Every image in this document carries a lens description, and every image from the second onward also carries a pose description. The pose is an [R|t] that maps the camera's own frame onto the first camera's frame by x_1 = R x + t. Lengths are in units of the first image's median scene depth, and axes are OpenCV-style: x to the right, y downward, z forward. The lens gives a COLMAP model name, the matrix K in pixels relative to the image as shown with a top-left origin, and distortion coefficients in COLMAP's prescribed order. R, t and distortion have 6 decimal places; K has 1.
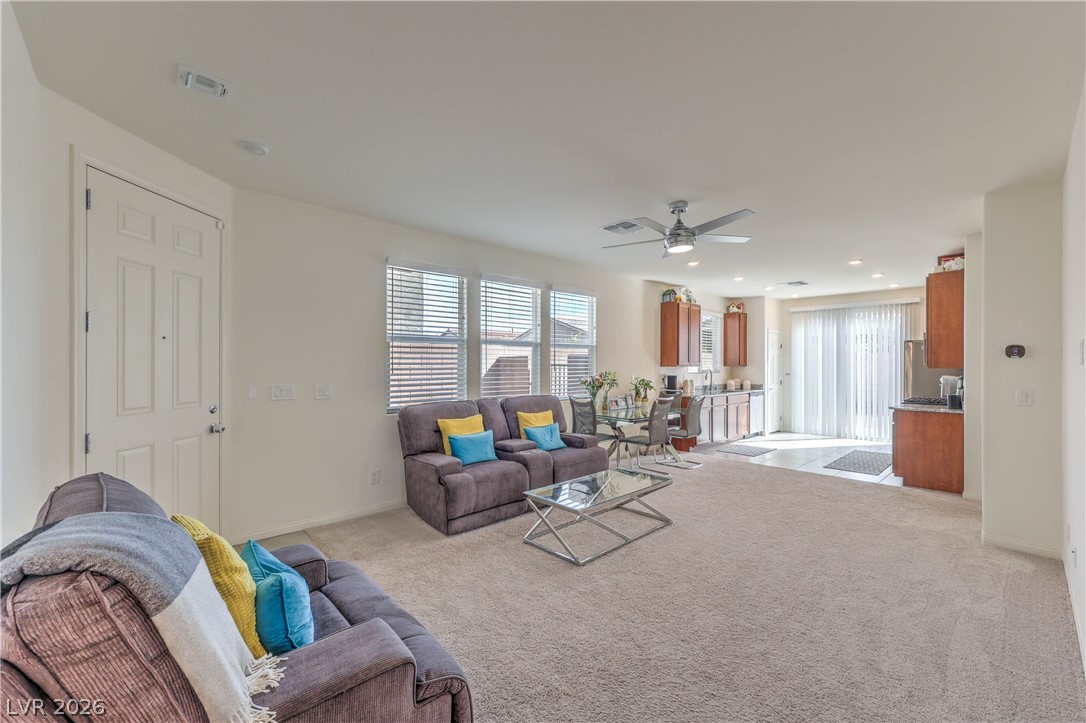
lens RADIAL K [[439.4, 0, 538.9], [0, 439.4, 361.9], [0, 0, 1]] dist [-0.001085, -0.000115]
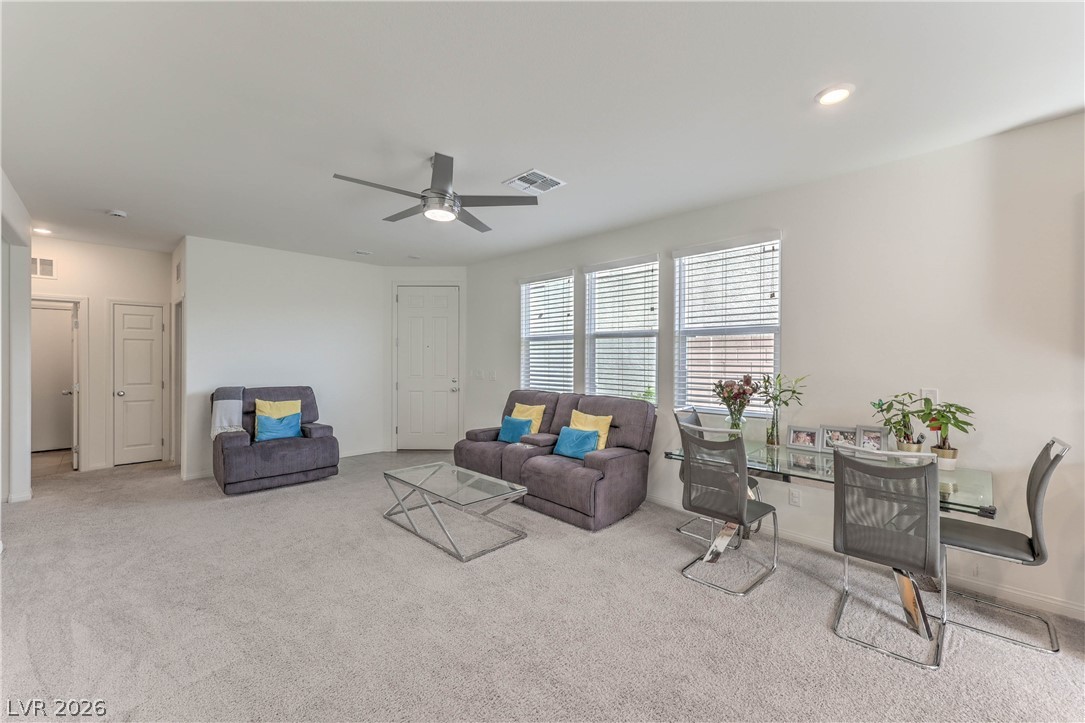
lens RADIAL K [[439.0, 0, 538.4], [0, 439.0, 361.9], [0, 0, 1]] dist [-0.001085, -0.000115]
pose [[0.034670, 0.007667, -0.999369, 0.565363], [0.000538, 0.999970, 0.007690, 0.002599], [0.999399, -0.000805, 0.034665, 0.574115]]
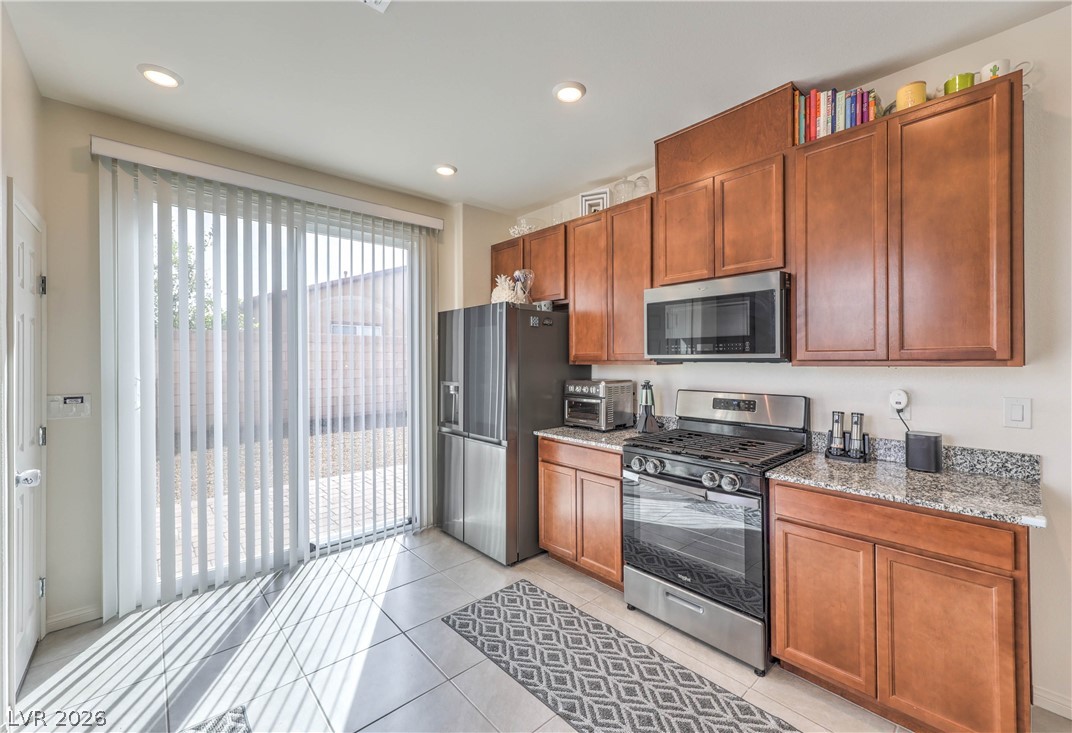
lens RADIAL K [[439.5, 0, 550.2], [0, 439.5, 359.9], [0, 0, 1]] dist [-0.000401, -0.000050]
pose [[-0.011591, -0.005395, 0.999918, 0.383419], [0.000468, 0.999985, 0.005400, 0.004577], [-0.999933, 0.000531, -0.011588, 0.901345]]
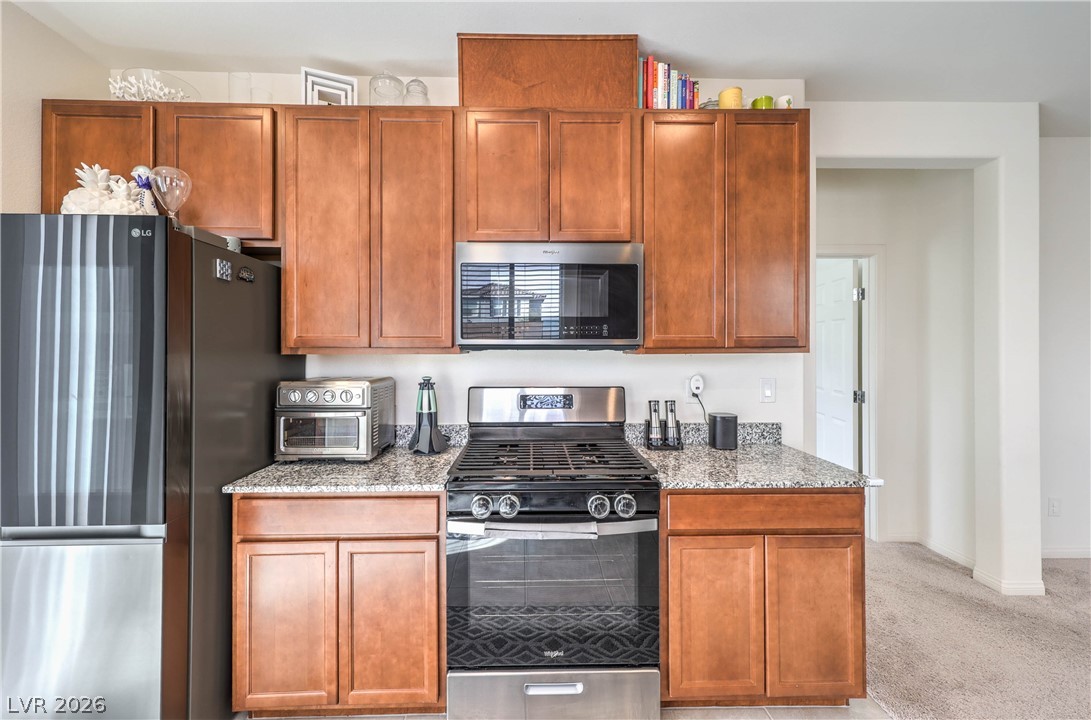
lens RADIAL K [[436.0, 0, 536.7], [0, 436.0, 349.8], [0, 0, 1]] dist [0.003513, 0.000110]
pose [[-0.755547, -0.002187, 0.655091, 0.550353], [-0.004088, 0.999991, -0.001377, 0.008522], [-0.655082, -0.003718, -0.755549, 0.972050]]
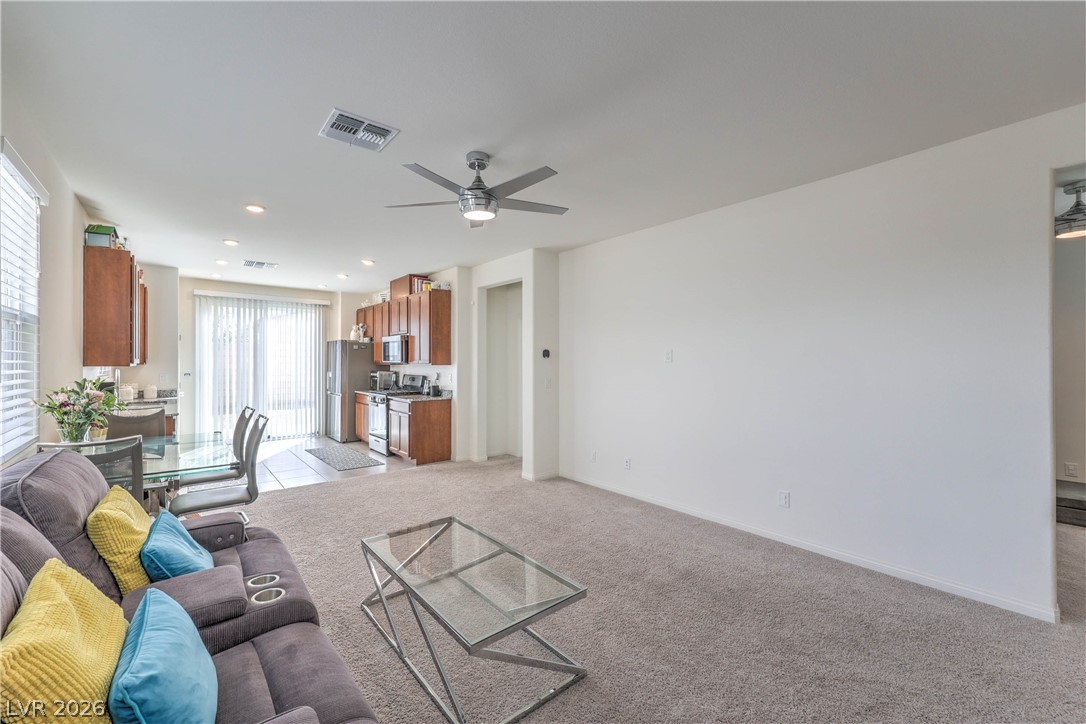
lens RADIAL K [[439.4, 0, 538.9], [0, 439.4, 362.4], [0, 0, 1]] dist [-0.001085, -0.000115]
pose [[0.039542, -0.001251, 0.999217, -0.224502], [-0.005669, 0.999983, 0.001477, 0.002466], [-0.999202, -0.005723, 0.039534, 0.434351]]
